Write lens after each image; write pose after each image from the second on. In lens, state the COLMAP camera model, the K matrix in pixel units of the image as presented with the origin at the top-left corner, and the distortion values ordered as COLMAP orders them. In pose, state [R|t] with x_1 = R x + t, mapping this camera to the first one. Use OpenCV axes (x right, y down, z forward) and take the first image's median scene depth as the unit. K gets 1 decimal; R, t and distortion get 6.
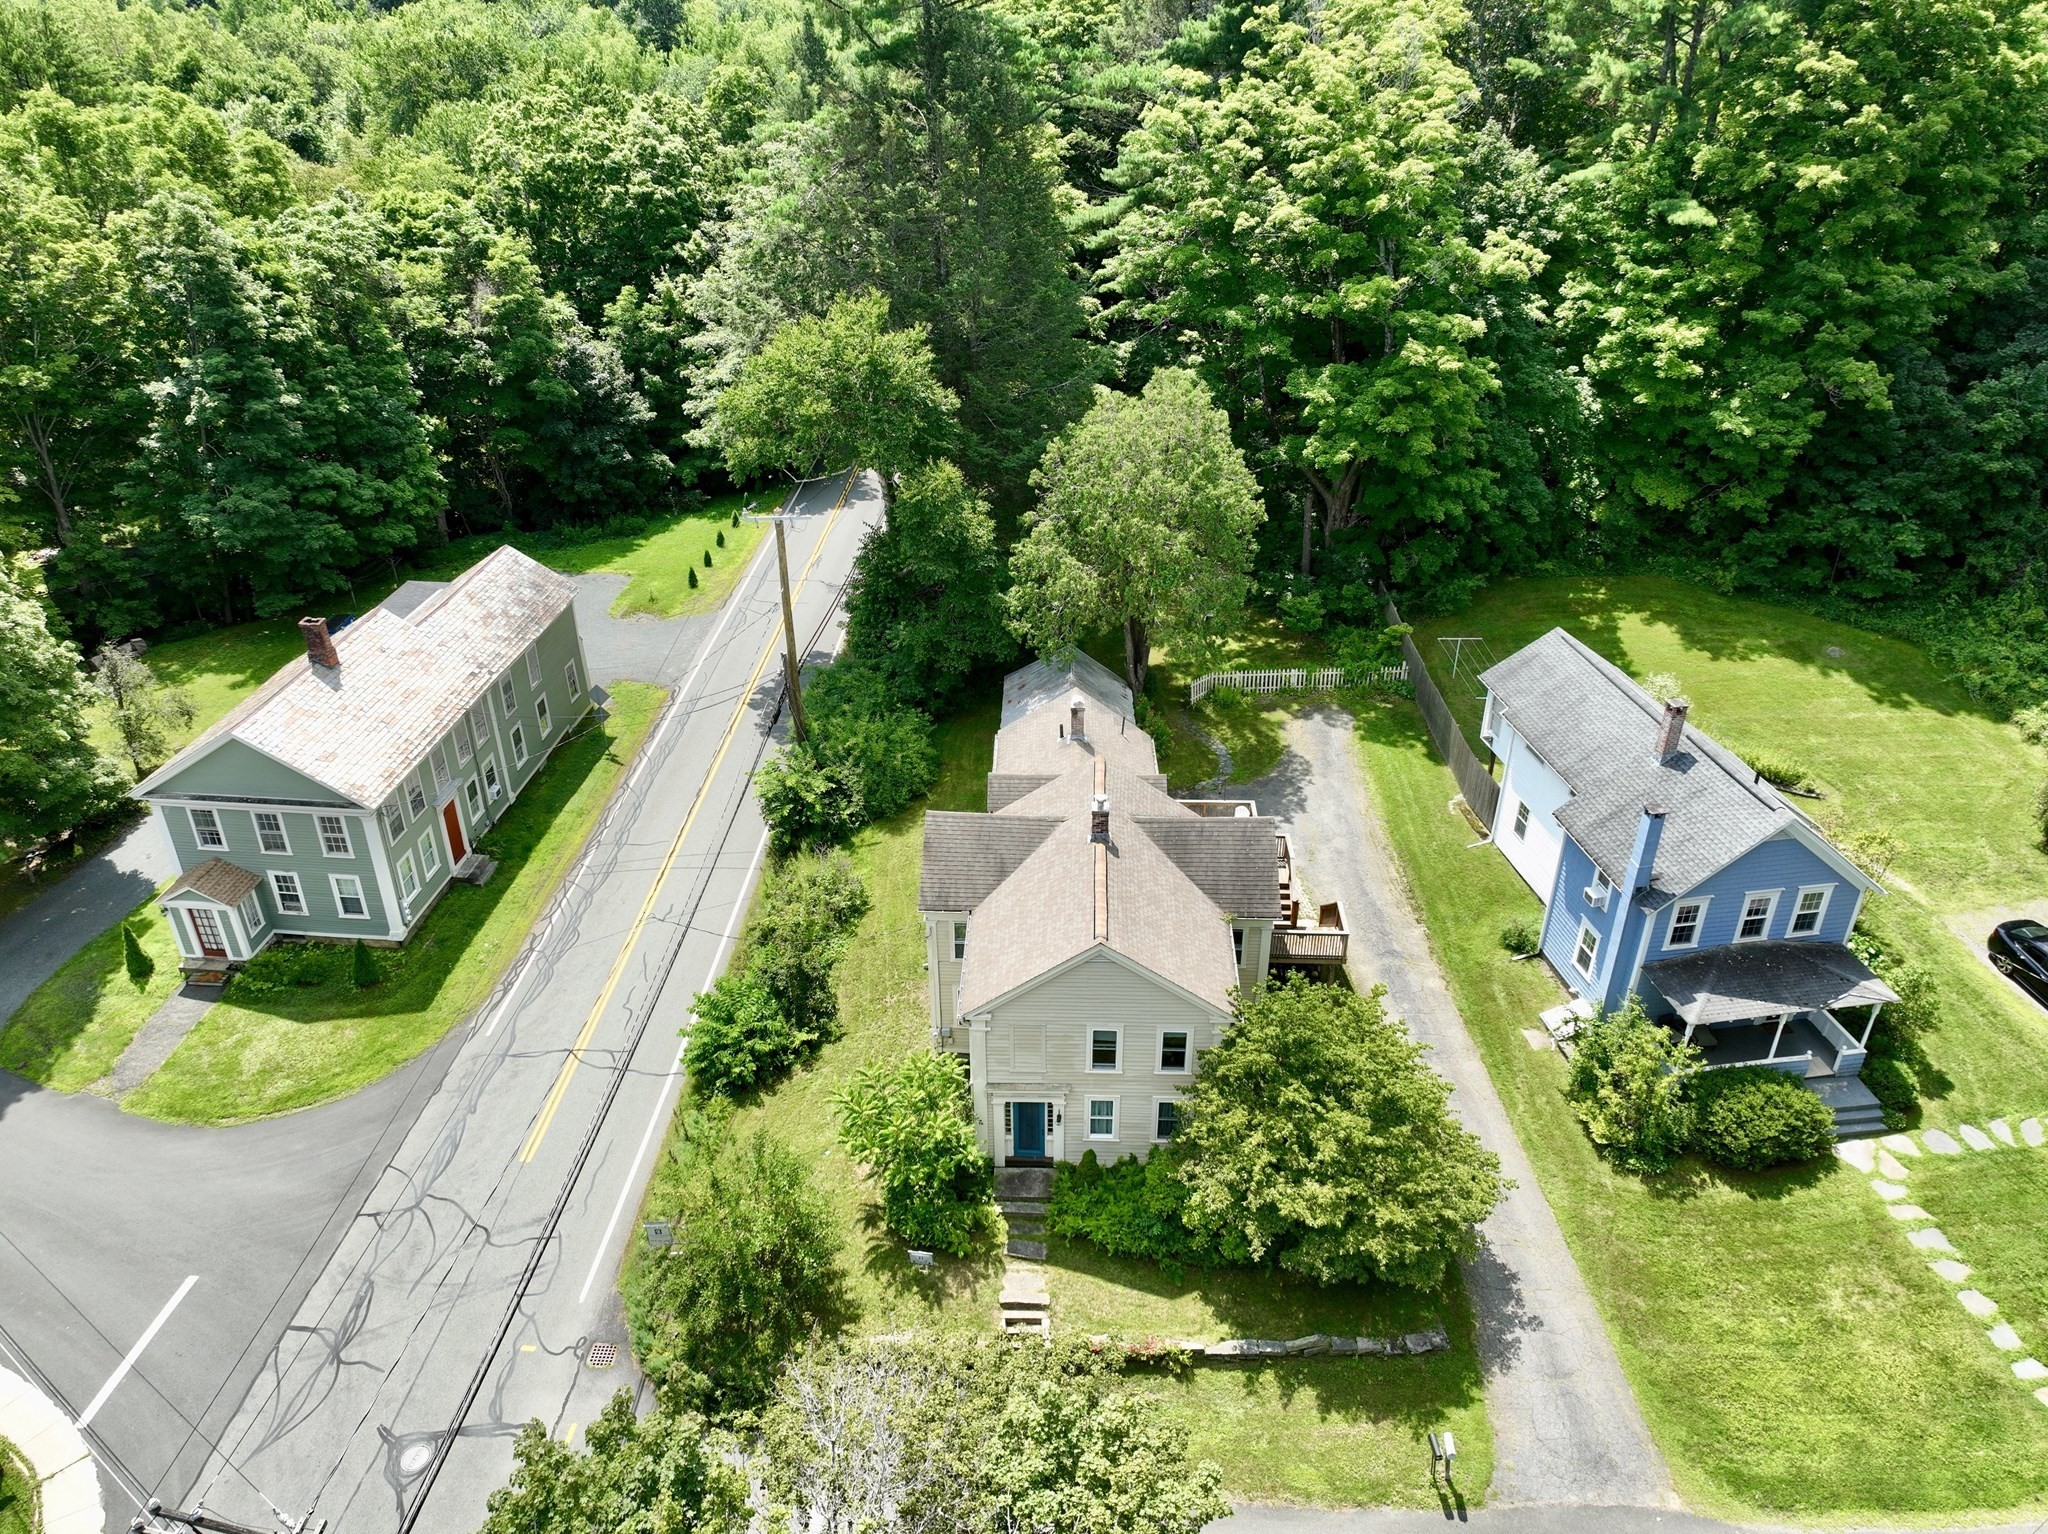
lens RADIAL K [[1442.0, 0, 1024.0], [0, 1442.0, 767.0], [0, 0, 1]] dist [0.003467, 0.010772]
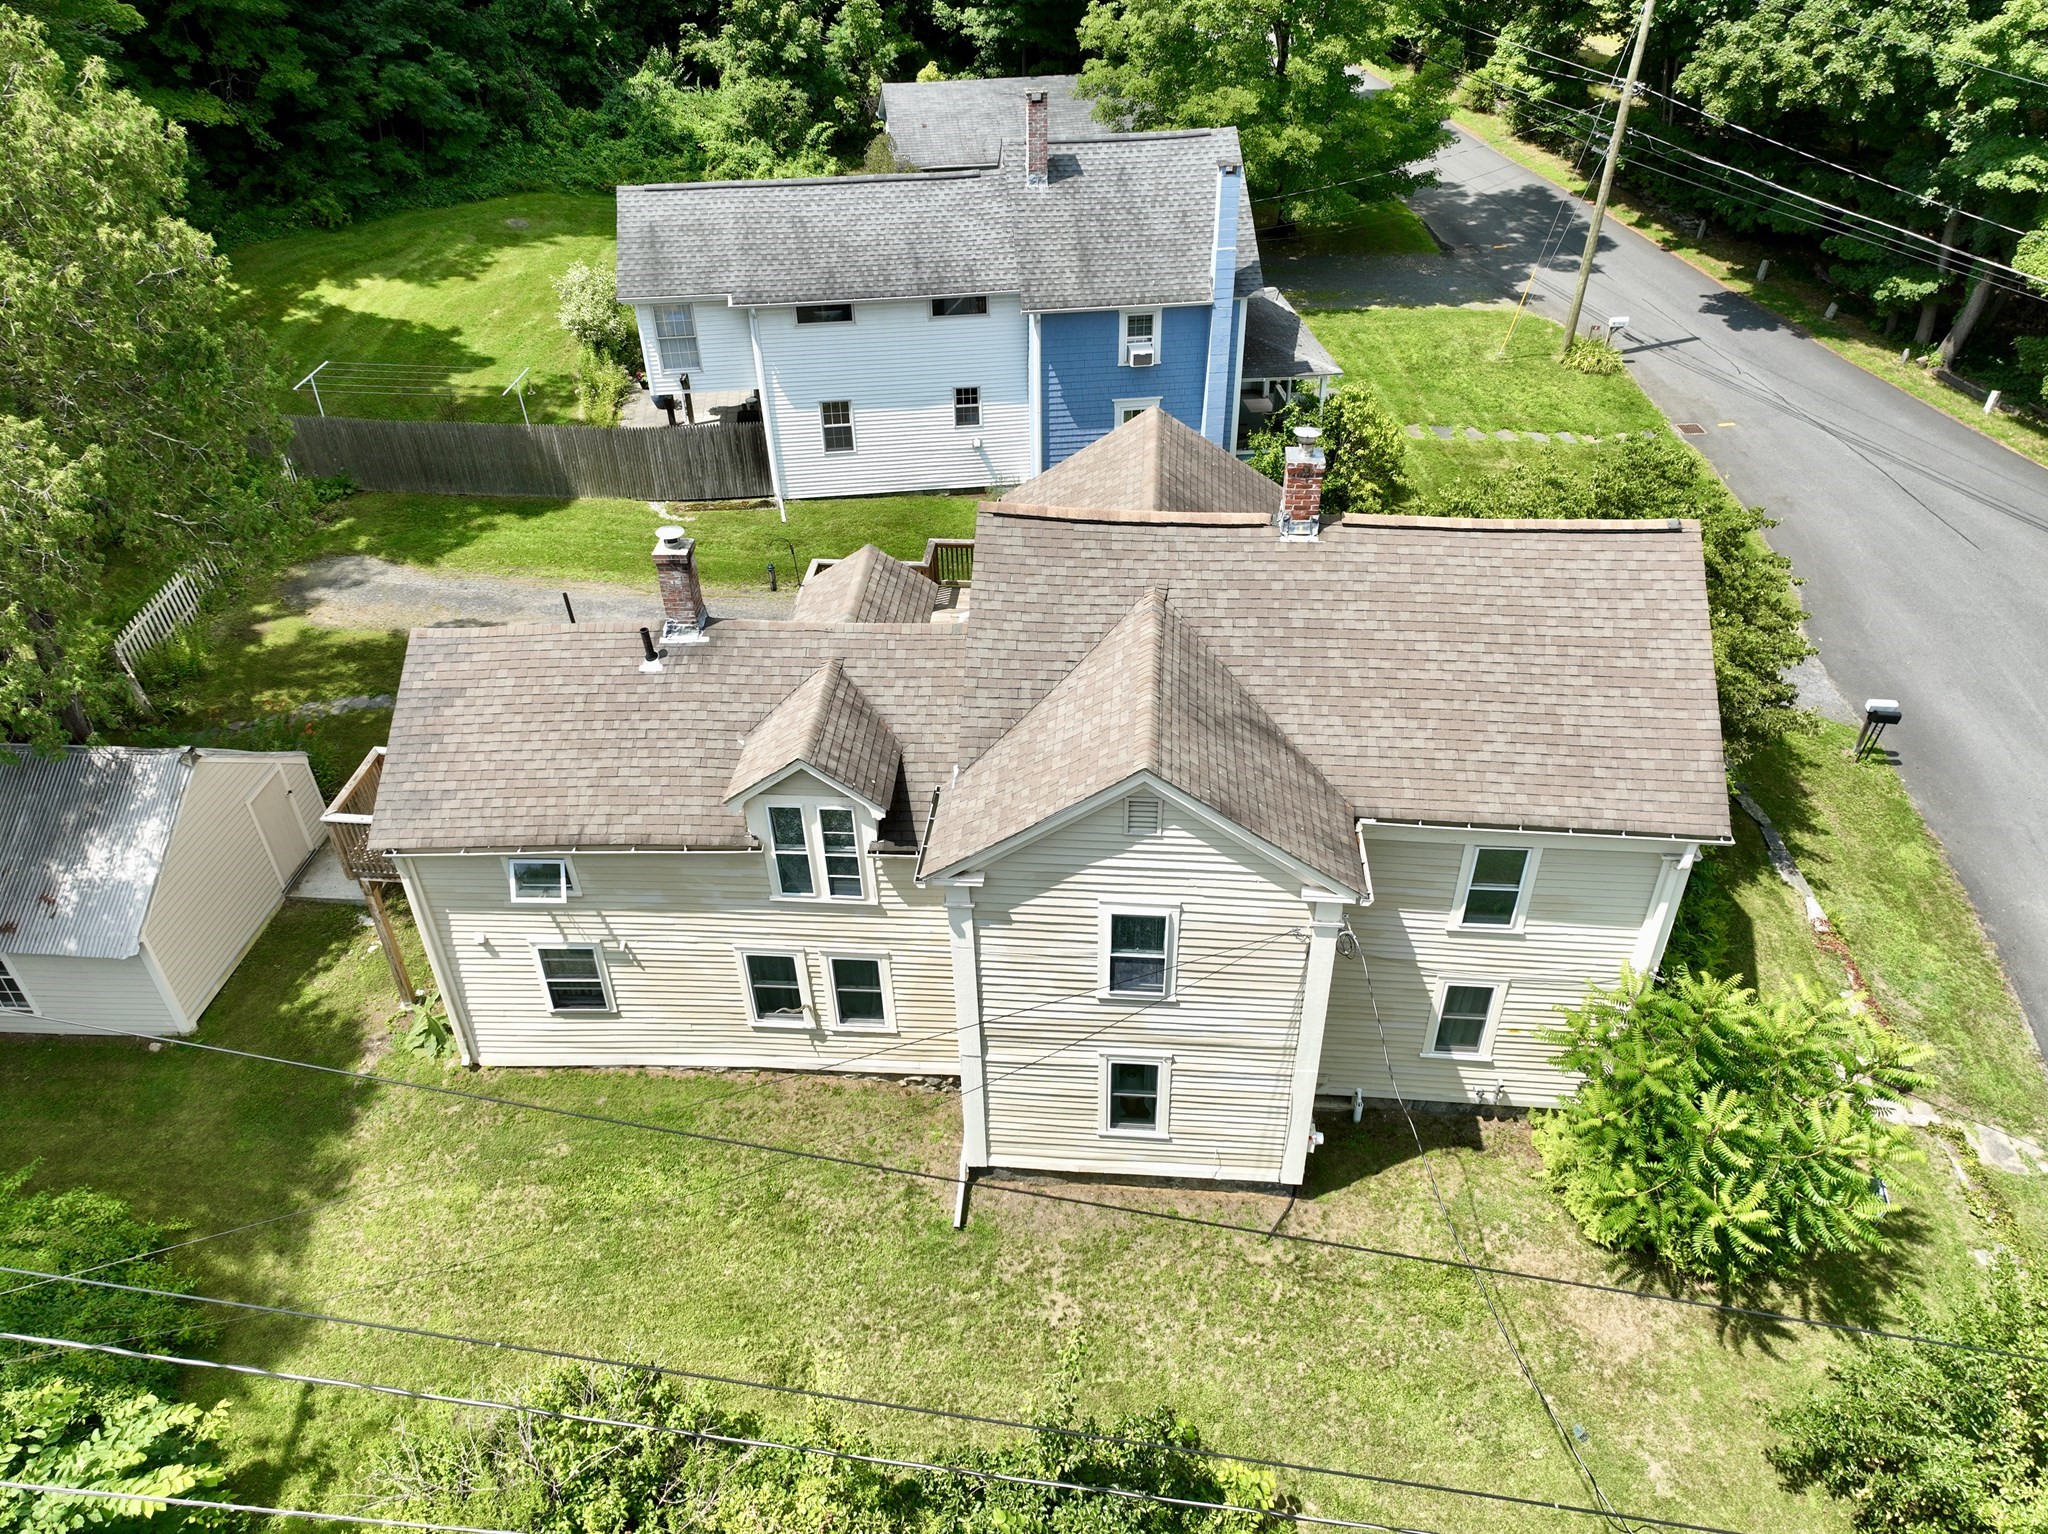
lens RADIAL K [[1442.0, 0, 1024.0], [0, 1442.0, 767.0], [0, 0, 1]] dist [0.003467, 0.010772]
pose [[0.043550, -0.590159, 0.806111, -0.314179], [0.514725, 0.704798, 0.488179, -0.143106], [-0.856249, 0.393665, 0.334464, 0.770480]]
